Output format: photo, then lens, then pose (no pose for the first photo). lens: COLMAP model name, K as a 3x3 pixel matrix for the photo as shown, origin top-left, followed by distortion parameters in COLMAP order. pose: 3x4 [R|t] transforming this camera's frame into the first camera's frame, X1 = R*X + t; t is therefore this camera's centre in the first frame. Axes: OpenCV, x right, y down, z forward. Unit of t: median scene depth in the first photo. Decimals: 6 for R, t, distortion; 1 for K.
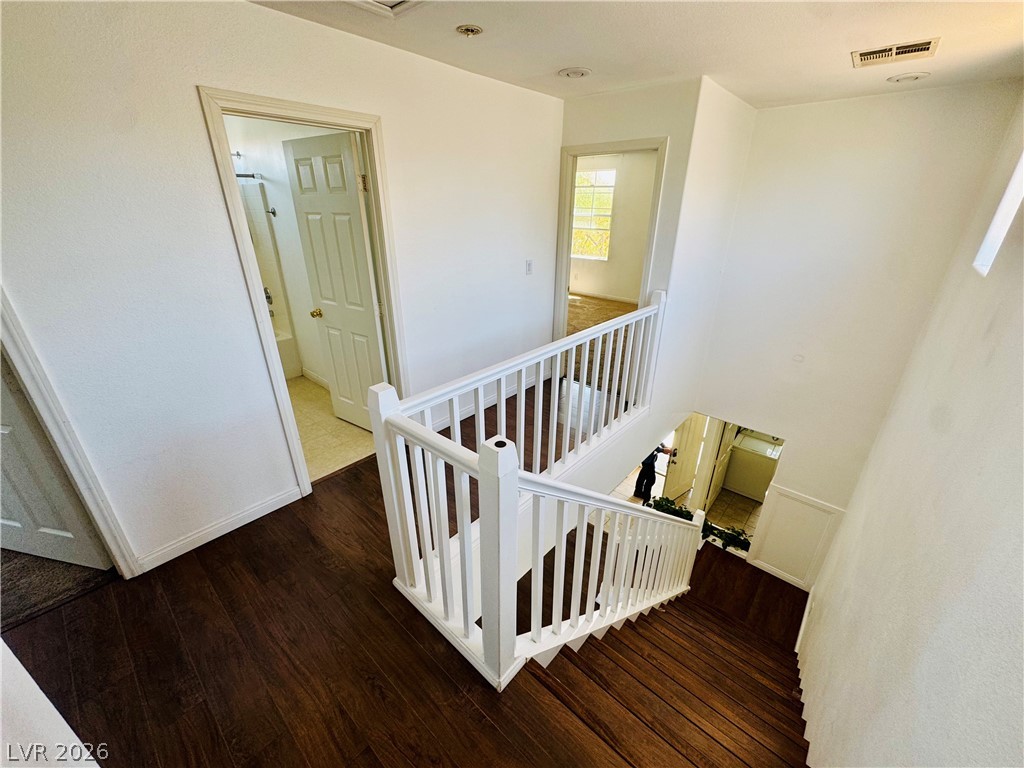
lens RADIAL K [[407.0, 0, 512.0], [0, 407.0, 384.0], [0, 0, 1]] dist [-0.000439, -0.000129]
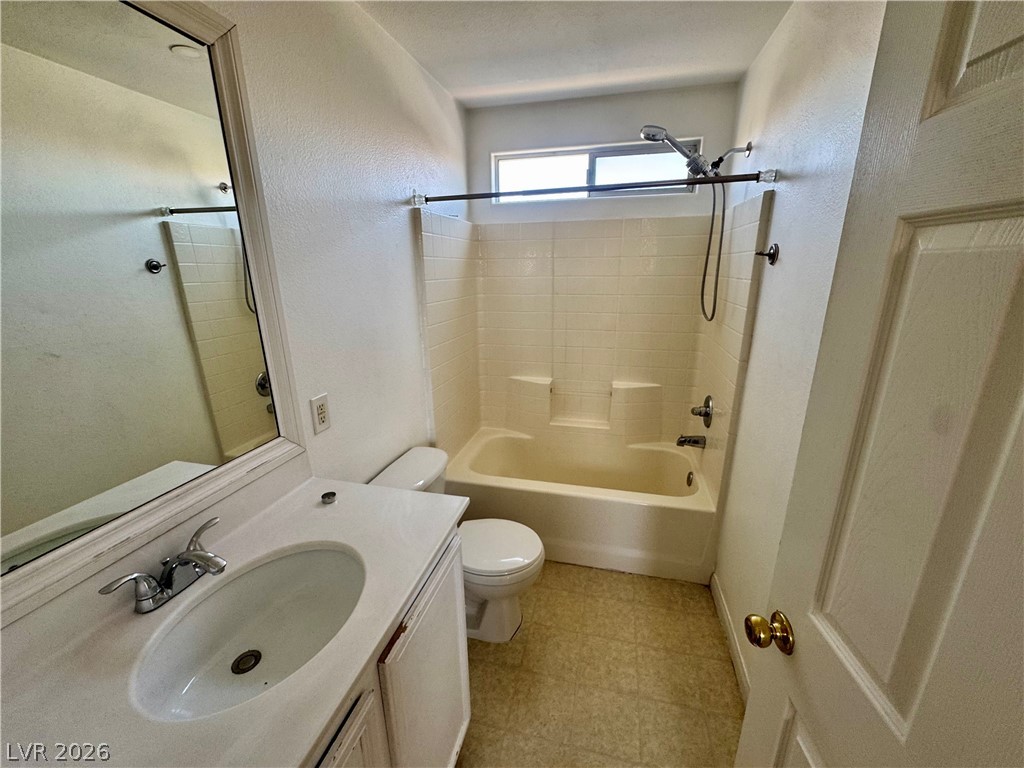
lens RADIAL K [[407.0, 0, 512.0], [0, 407.0, 384.0], [0, 0, 1]] dist [-0.000439, -0.000129]
pose [[0.463141, 0.238574, -0.853571, -0.710172], [-0.345167, 0.935602, 0.074217, -0.522083], [0.816309, 0.260251, 0.515664, 1.321339]]
